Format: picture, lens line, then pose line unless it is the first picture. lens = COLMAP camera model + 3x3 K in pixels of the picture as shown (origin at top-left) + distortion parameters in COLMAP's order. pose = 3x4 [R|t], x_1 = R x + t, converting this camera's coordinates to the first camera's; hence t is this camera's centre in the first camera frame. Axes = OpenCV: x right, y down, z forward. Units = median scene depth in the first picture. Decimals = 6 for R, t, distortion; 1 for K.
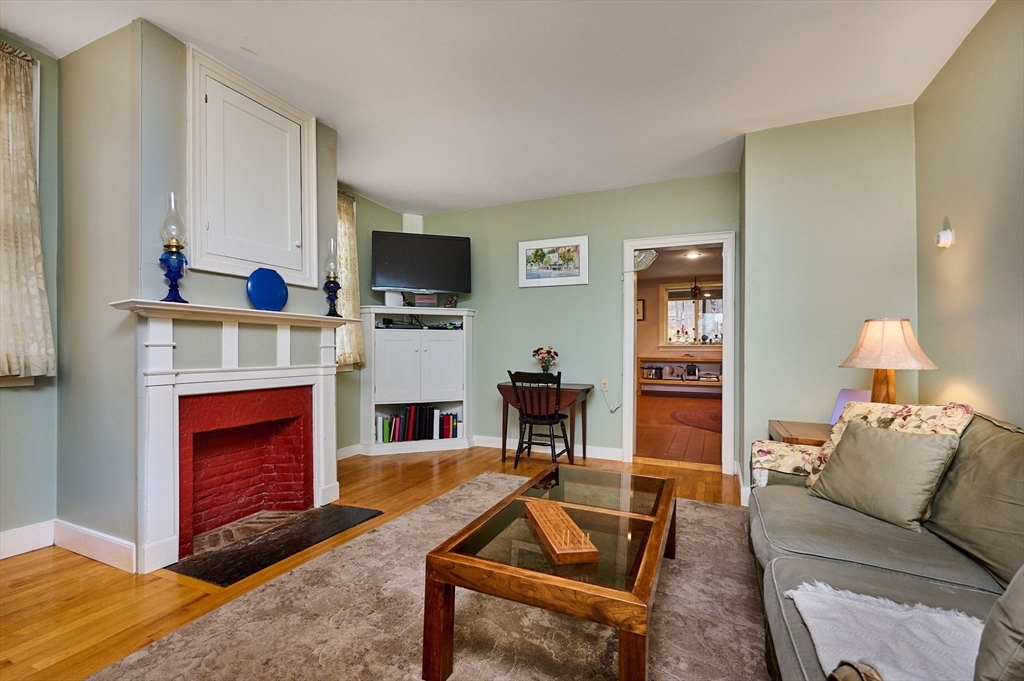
lens RADIAL K [[446.8, 0, 512.0], [0, 446.8, 340.5], [0, 0, 1]] dist [0.000660, 0.000118]
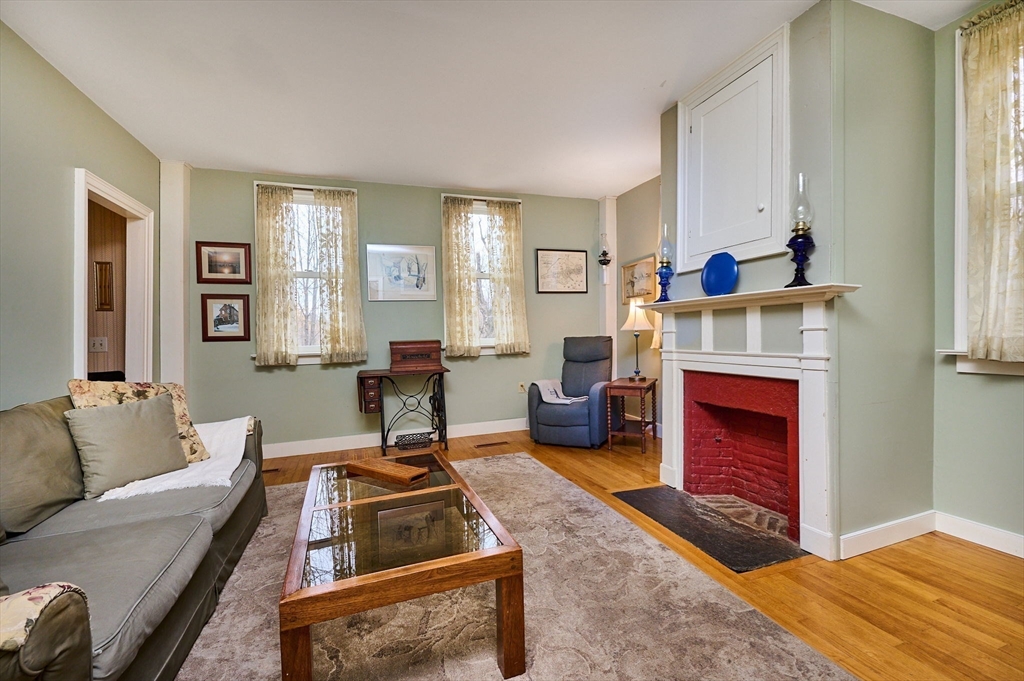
lens RADIAL K [[446.8, 0, 512.0], [0, 446.8, 340.5], [0, 0, 1]] dist [0.000660, 0.000118]
pose [[-0.716002, 0.026103, -0.697610, 0.466934], [0.038127, 0.999271, -0.001742, 0.016551], [0.697056, -0.027845, -0.716476, 1.360003]]
